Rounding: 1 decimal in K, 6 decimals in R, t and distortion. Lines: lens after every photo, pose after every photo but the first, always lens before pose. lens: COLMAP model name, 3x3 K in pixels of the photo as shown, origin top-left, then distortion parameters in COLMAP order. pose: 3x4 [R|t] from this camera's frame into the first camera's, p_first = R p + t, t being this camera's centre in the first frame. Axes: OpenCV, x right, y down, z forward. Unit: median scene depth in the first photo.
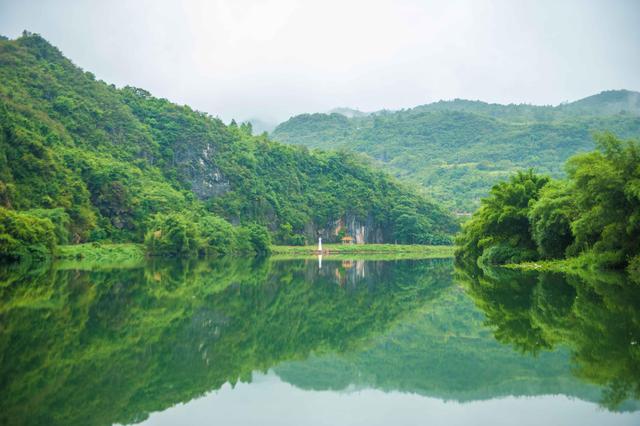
lens RADIAL K [[1226.2, 0, 320.0], [0, 1226.2, 213.5], [0, 0, 1]] dist [0.021568, 0.000000]
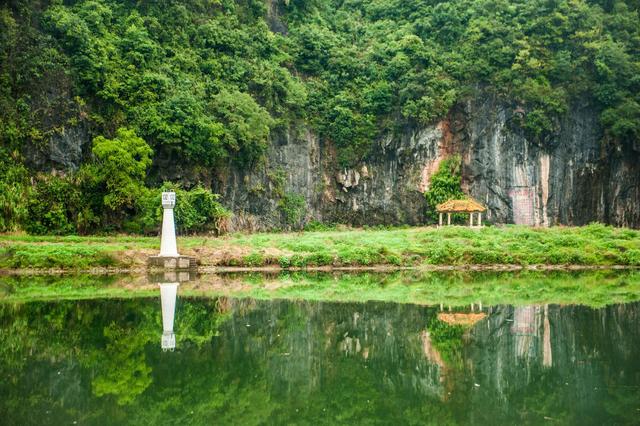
lens RADIAL K [[1226.2, 0, 320.0], [0, 1226.2, 213.0], [0, 0, 1]] dist [0.021568, 0.000000]
pose [[0.929781, -0.008677, -0.368011, 0.083207], [0.010095, 0.999947, 0.001926, 0.021215], [0.367975, -0.005506, 0.929819, 0.767251]]
